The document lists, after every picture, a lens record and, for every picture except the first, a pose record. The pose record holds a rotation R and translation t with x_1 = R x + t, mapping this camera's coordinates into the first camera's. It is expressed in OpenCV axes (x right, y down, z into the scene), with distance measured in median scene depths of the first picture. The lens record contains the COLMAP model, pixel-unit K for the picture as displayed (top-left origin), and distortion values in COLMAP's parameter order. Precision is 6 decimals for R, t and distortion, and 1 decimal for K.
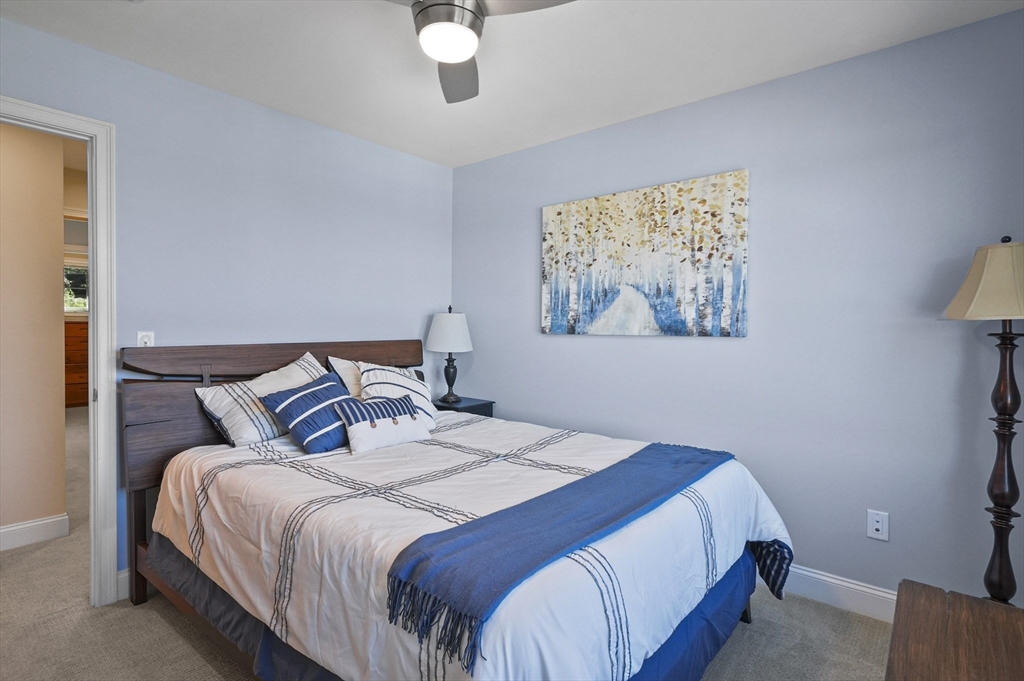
lens RADIAL K [[510.4, 0, 508.0], [0, 510.4, 334.1], [0, 0, 1]] dist [0.013293, 0.000344]
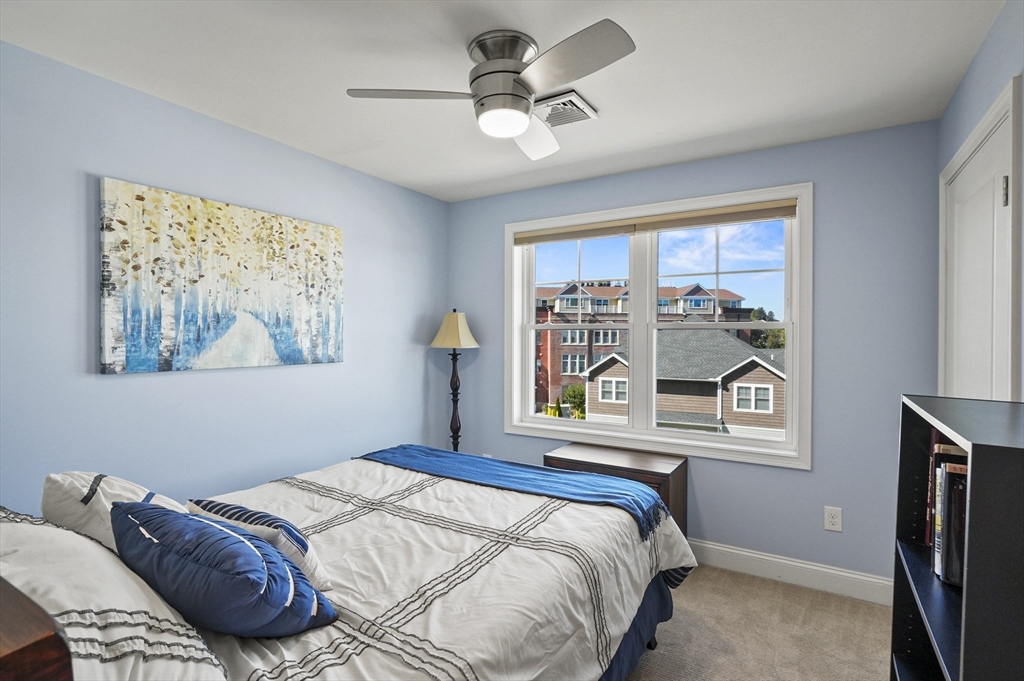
lens RADIAL K [[510.4, 0, 507.7], [0, 510.4, 338.2], [0, 0, 1]] dist [0.013293, 0.000344]
pose [[-0.149021, -0.009613, 0.988787, -0.754521], [0.010255, 0.999884, 0.011266, -0.056125], [-0.988781, 0.011819, -0.148906, 0.698965]]
